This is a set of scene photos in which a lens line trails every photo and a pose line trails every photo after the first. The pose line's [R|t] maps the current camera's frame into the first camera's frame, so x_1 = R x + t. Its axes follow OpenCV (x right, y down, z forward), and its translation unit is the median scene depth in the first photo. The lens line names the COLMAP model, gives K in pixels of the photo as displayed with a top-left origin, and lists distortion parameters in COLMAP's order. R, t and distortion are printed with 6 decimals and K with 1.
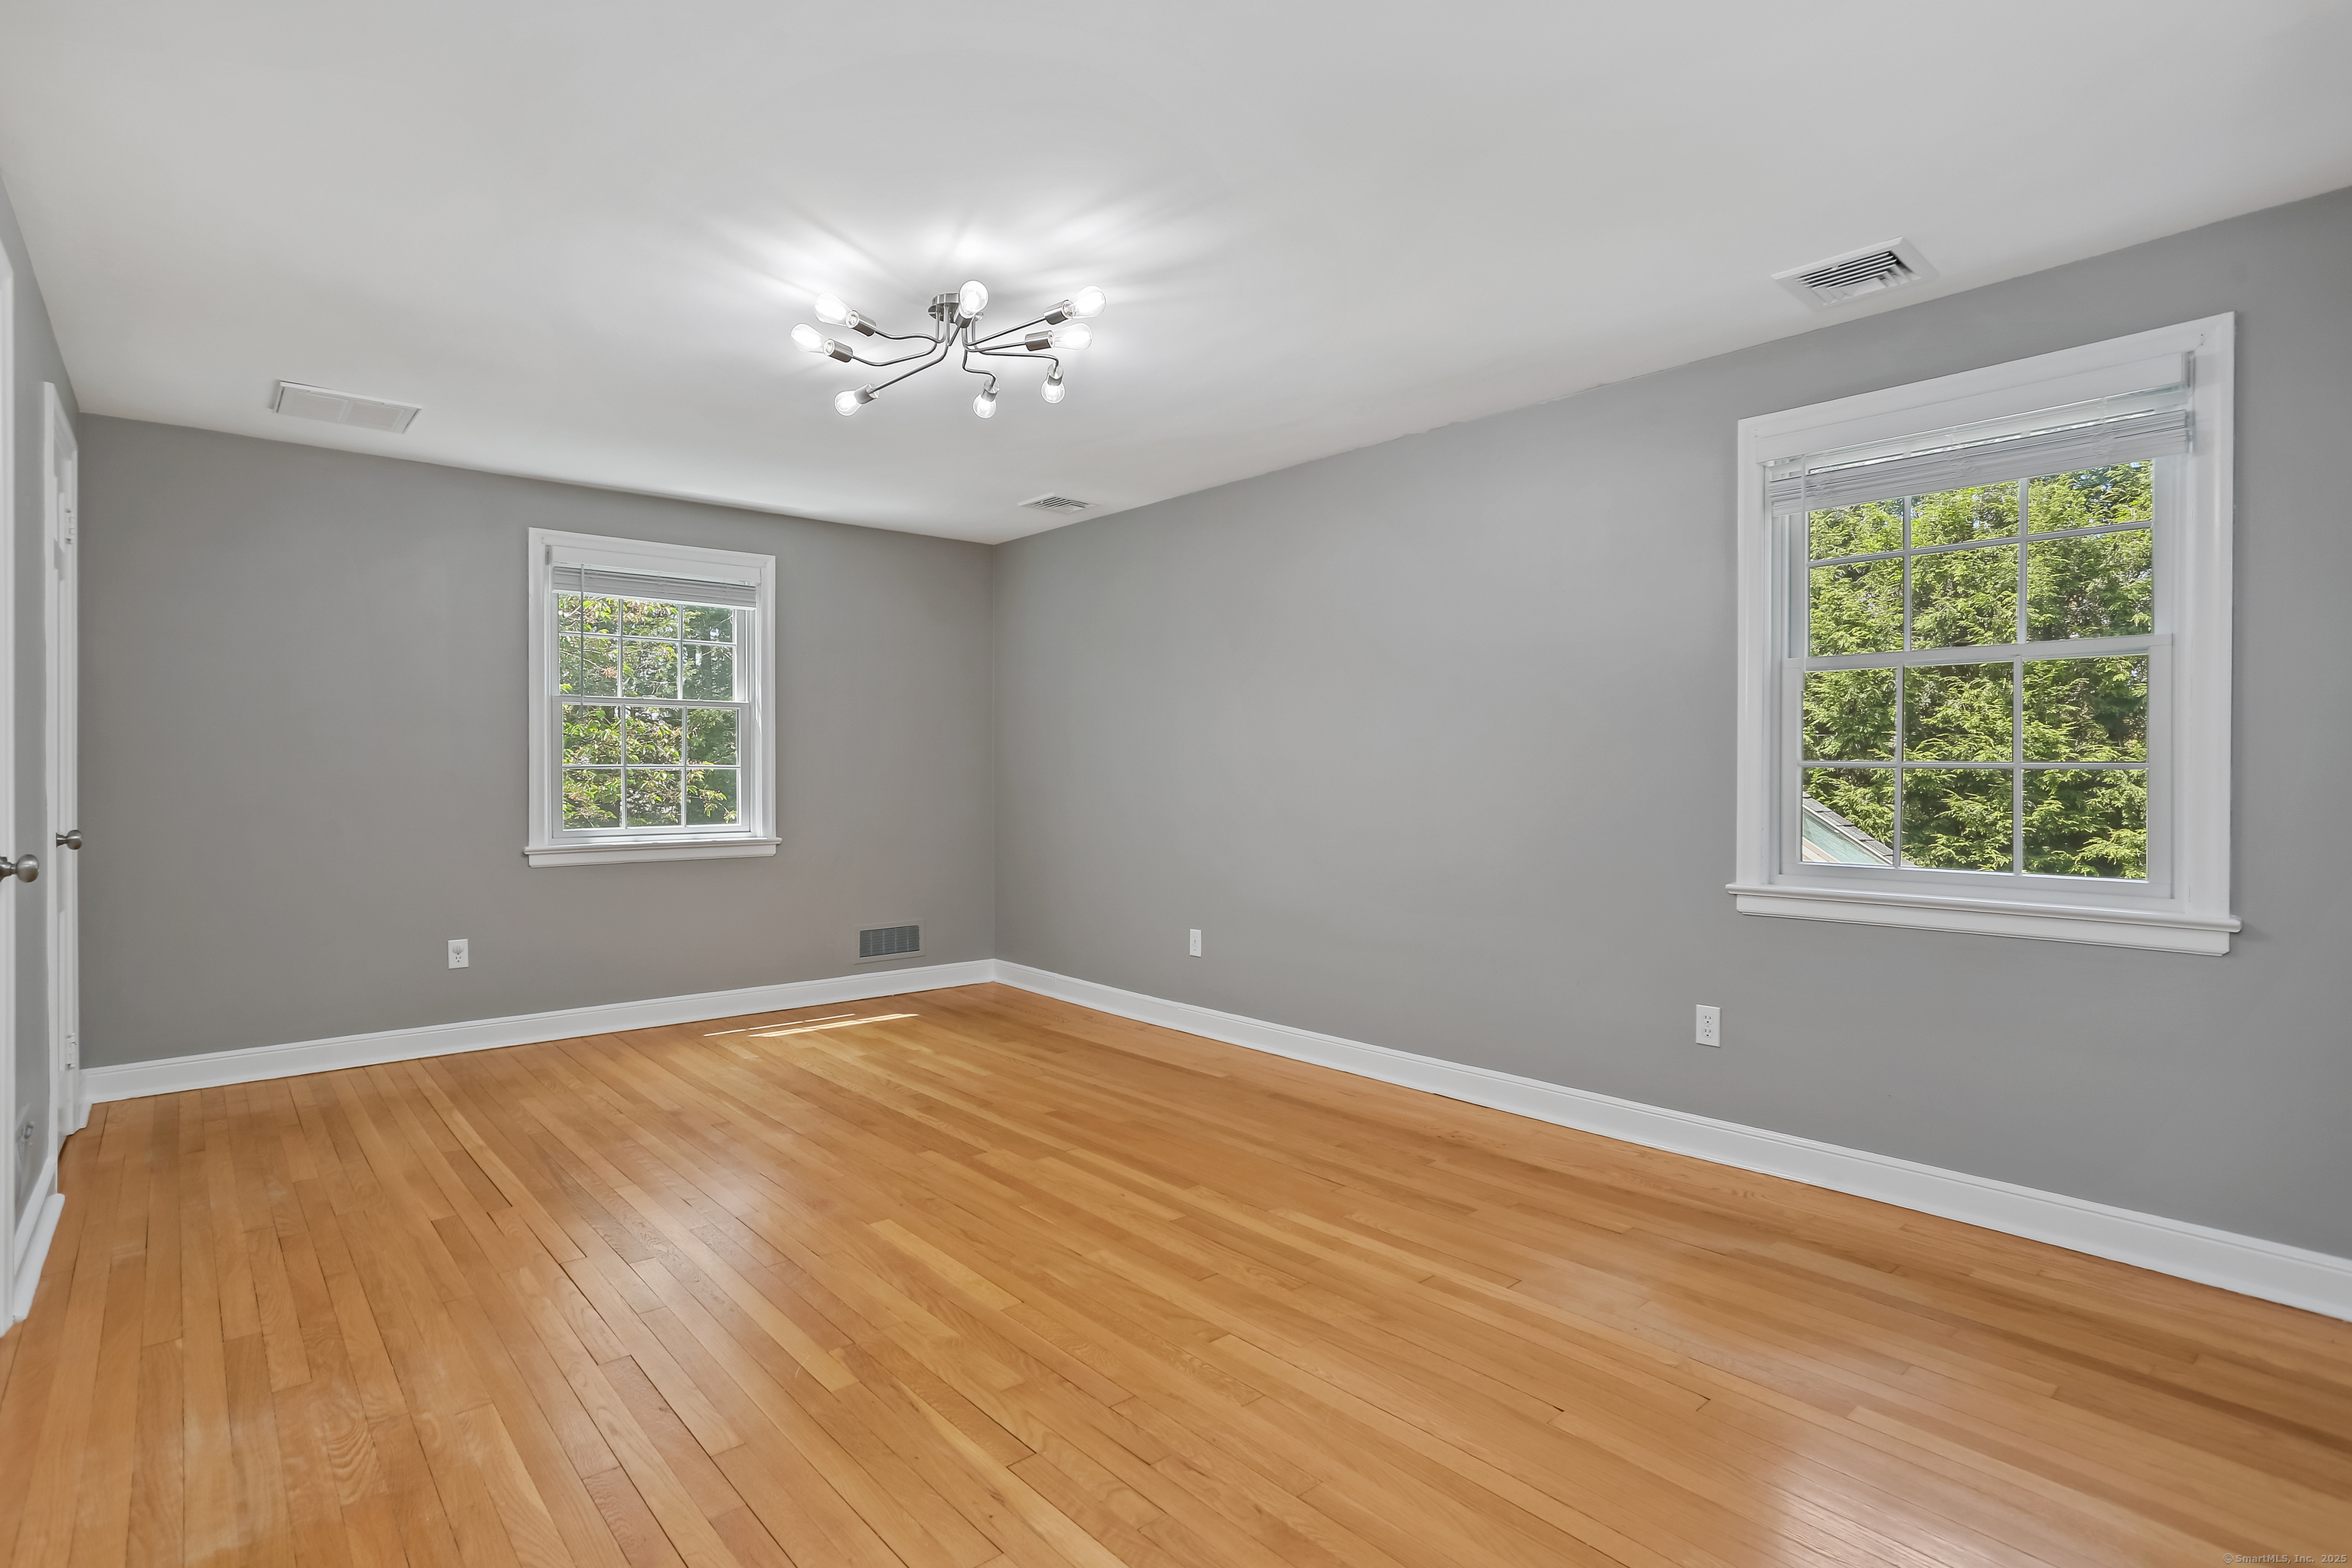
lens RADIAL K [[1155.7, 0, 1176.0], [0, 1155.7, 784.0], [0, 0, 1]] dist [-0.043028, 0.023212]
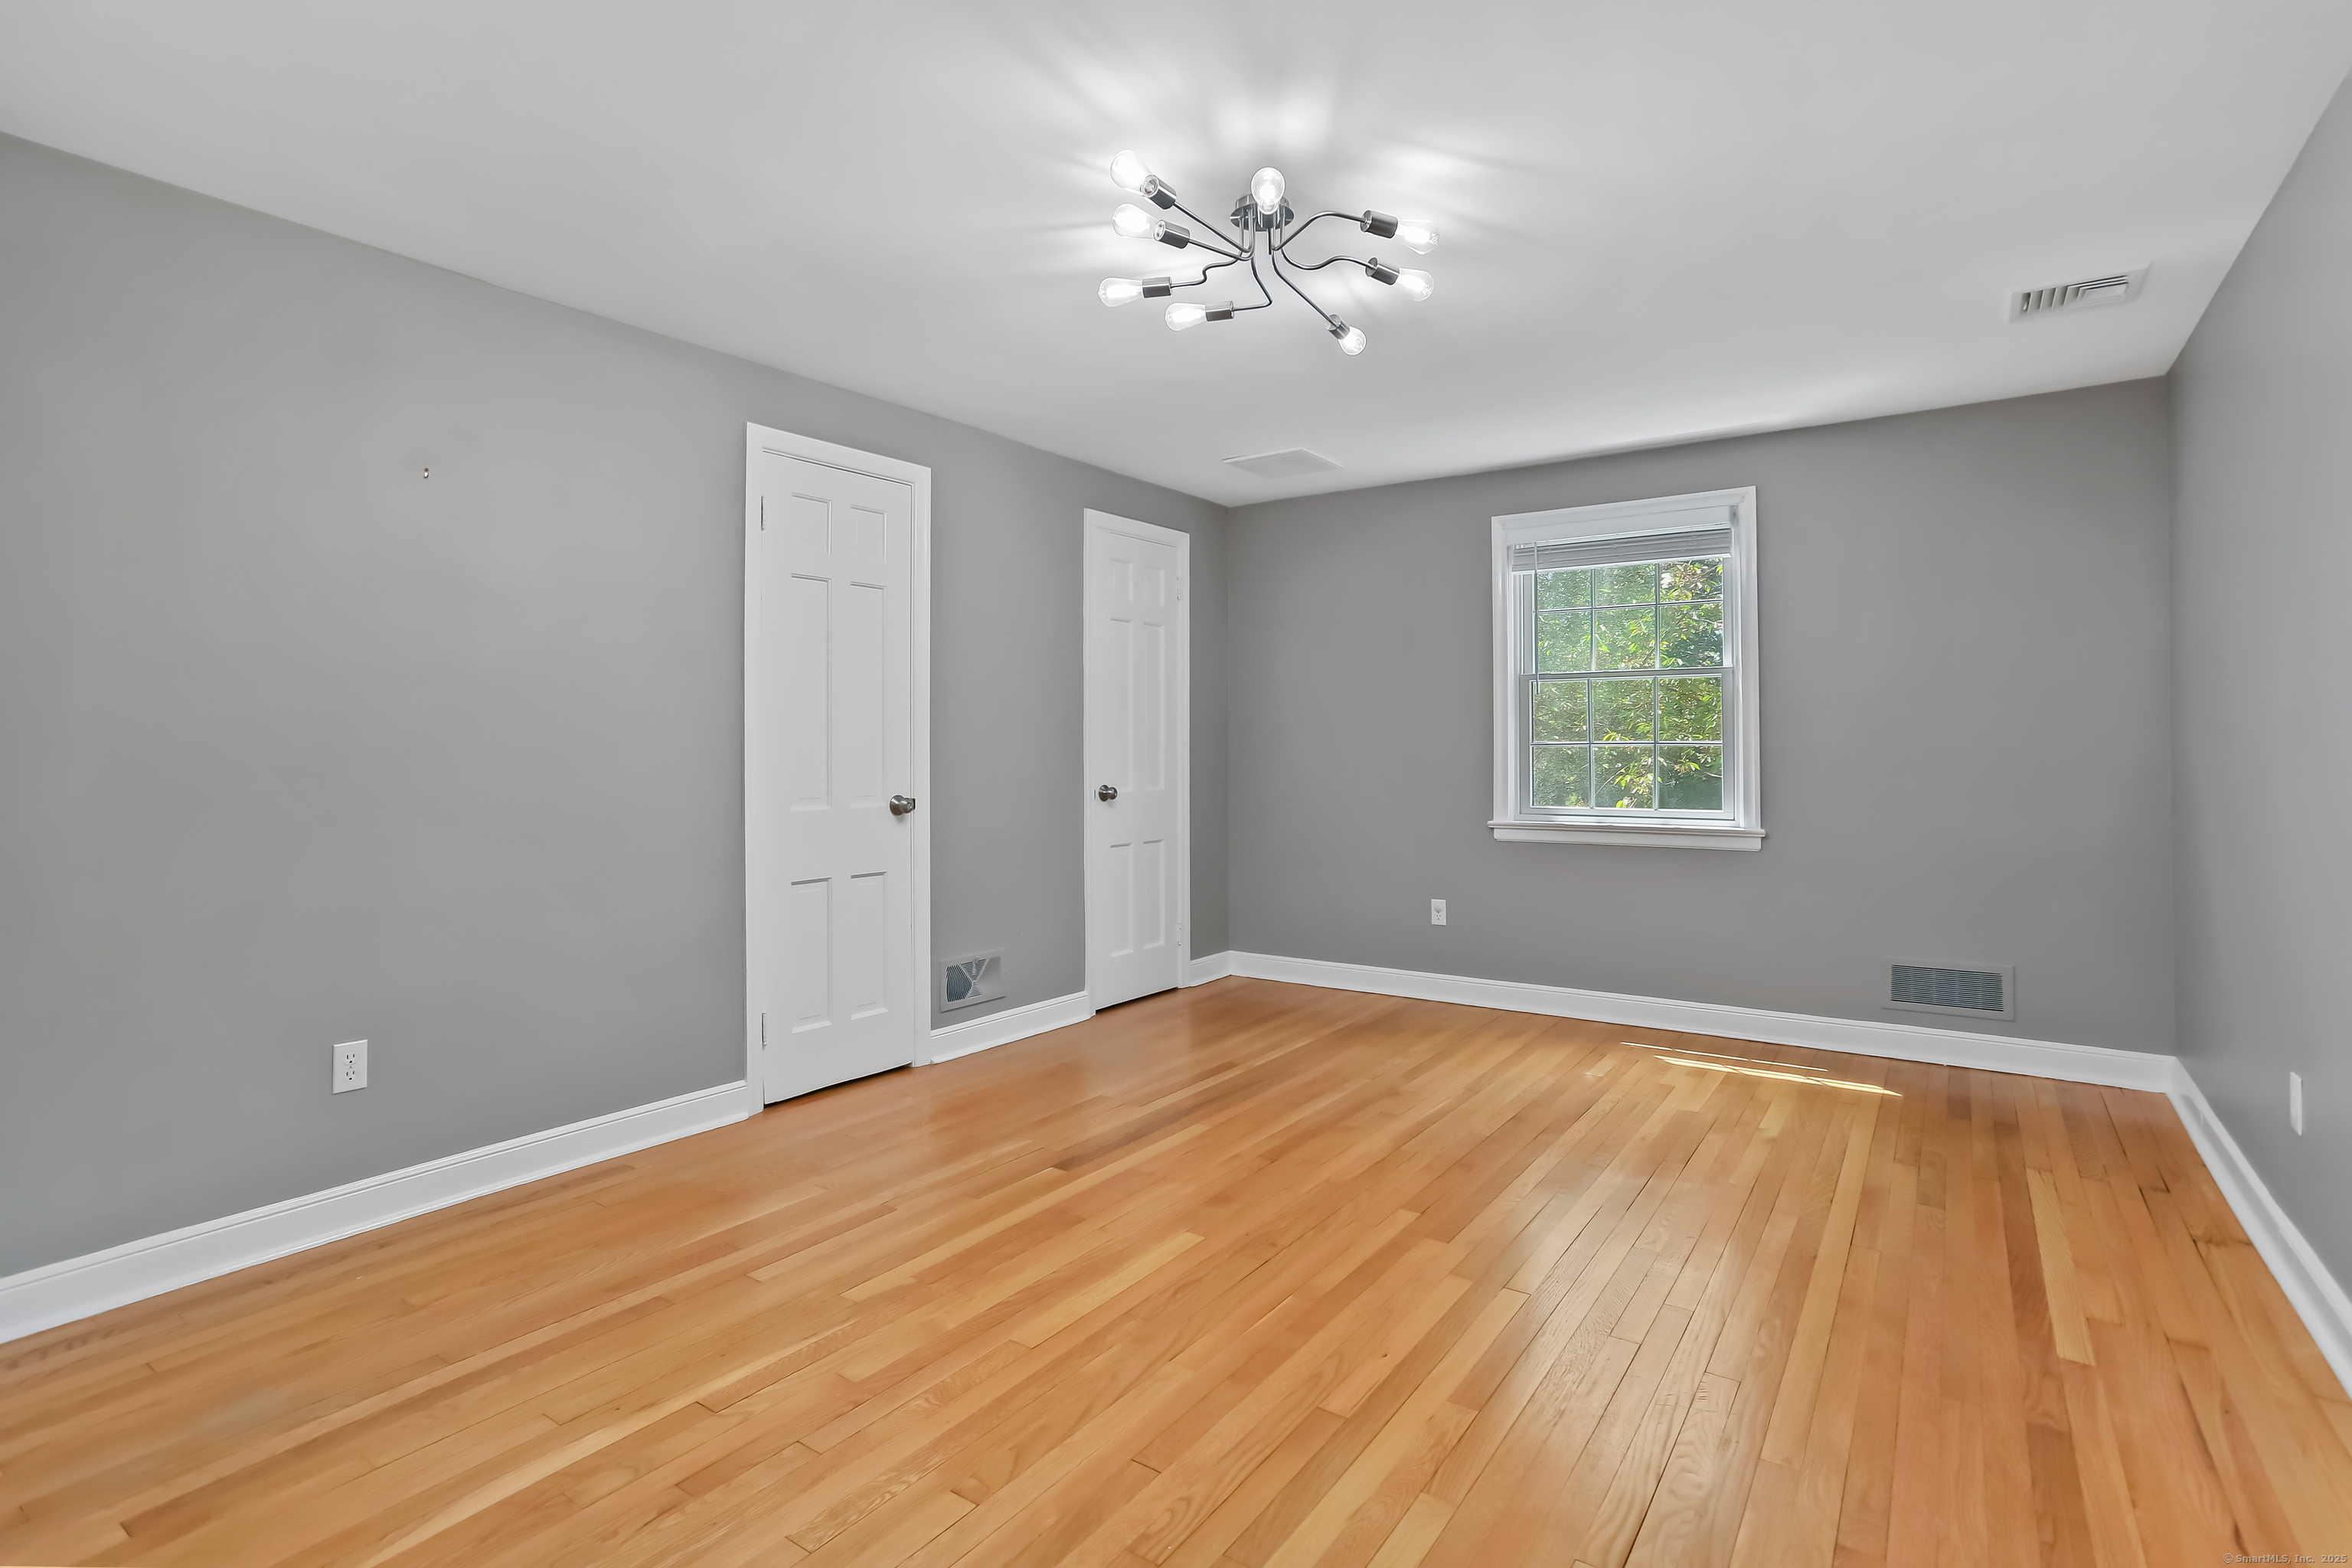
lens RADIAL K [[1151.2, 0, 1177.1], [0, 1151.2, 761.3], [0, 0, 1]] dist [-0.059062, 0.038075]
pose [[0.240190, 0.009888, -0.970675, 0.401860], [-0.007532, 0.999937, 0.008323, -0.006685], [0.970697, 0.005312, 0.240250, 0.481898]]
